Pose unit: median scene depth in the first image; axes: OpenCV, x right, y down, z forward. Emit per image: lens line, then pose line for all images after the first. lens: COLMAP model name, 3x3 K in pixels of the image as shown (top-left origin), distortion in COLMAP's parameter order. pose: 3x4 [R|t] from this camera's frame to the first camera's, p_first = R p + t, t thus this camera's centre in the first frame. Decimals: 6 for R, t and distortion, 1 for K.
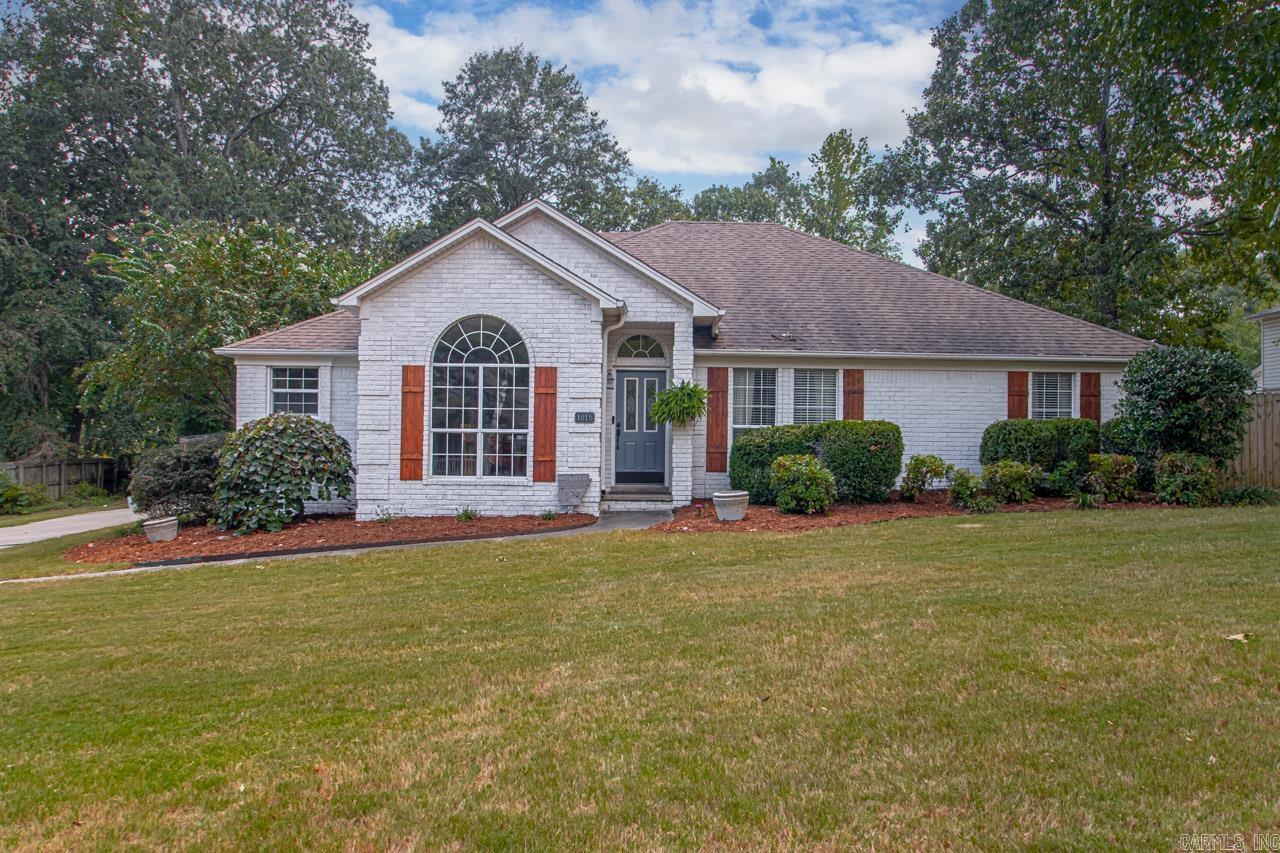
lens RADIAL K [[972.4, 0, 640.0], [0, 972.4, 426.5], [0, 0, 1]] dist [-0.003154, -0.001340]
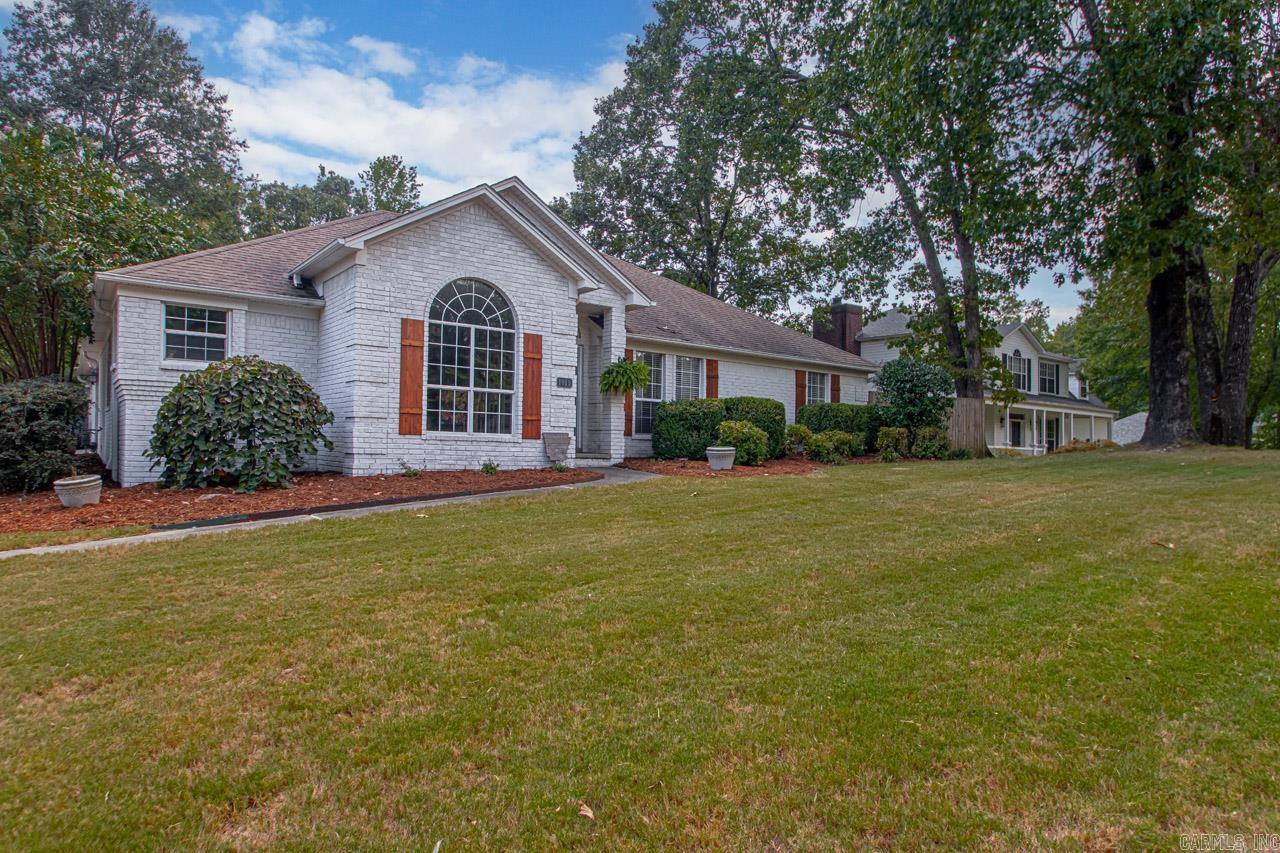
lens RADIAL K [[822.0, 0, 640.1], [0, 822.0, 425.9], [0, 0, 1]] dist [-0.007681, -0.004158]
pose [[0.791841, 0.031373, 0.609921, -0.556624], [-0.032746, 0.999424, -0.008896, 0.045576], [-0.609849, -0.012929, 0.792412, 0.193194]]
